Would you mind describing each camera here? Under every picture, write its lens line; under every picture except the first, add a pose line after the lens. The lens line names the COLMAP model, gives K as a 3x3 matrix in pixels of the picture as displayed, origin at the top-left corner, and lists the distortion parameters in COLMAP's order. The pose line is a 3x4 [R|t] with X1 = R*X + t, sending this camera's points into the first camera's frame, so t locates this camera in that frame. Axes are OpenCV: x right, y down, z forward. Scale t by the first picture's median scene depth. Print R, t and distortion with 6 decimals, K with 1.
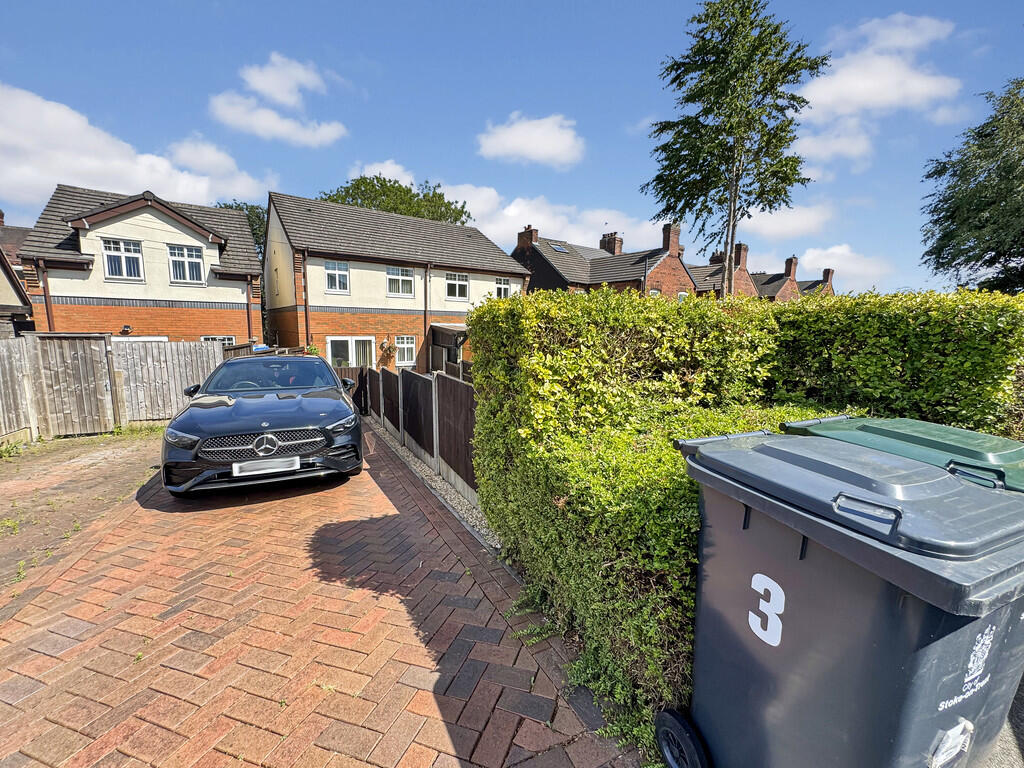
lens RADIAL K [[410.1, 0, 512.8], [0, 410.1, 383.2], [0, 0, 1]] dist [0.002593, -0.000325]
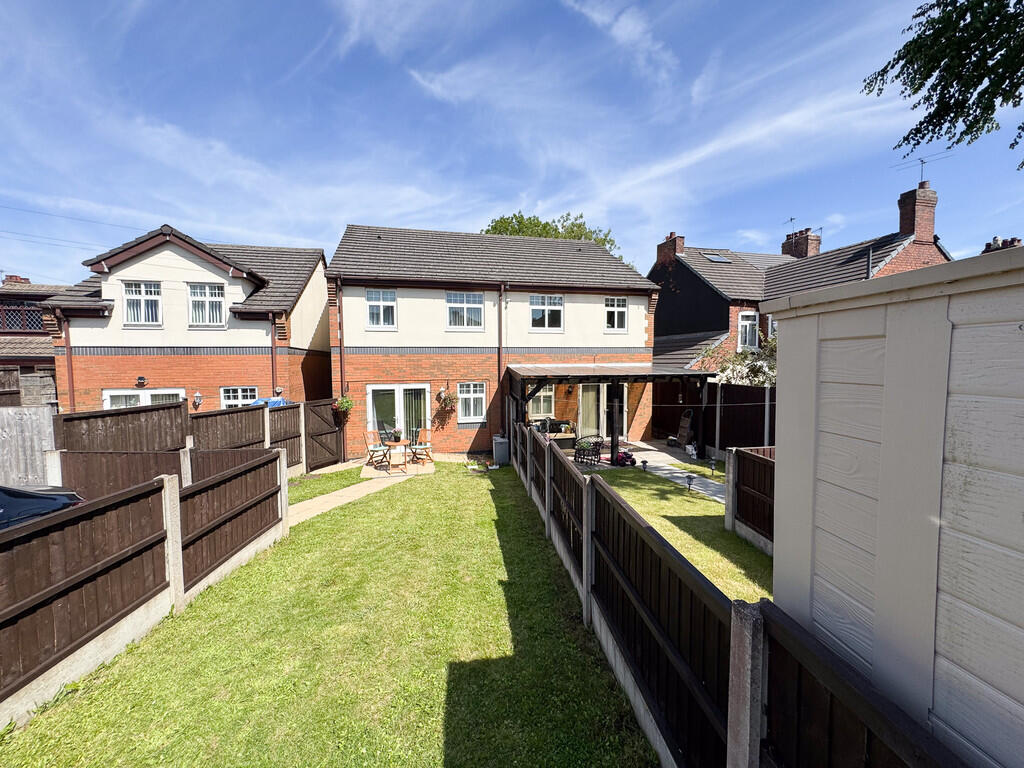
lens RADIAL K [[410.1, 0, 510.5], [0, 410.1, 385.3], [0, 0, 1]] dist [0.002593, -0.000325]
pose [[0.925502, -0.002839, -0.378733, 0.094958], [-0.029215, 0.996457, -0.078863, -0.059274], [0.377615, 0.084052, 0.922140, 0.380400]]
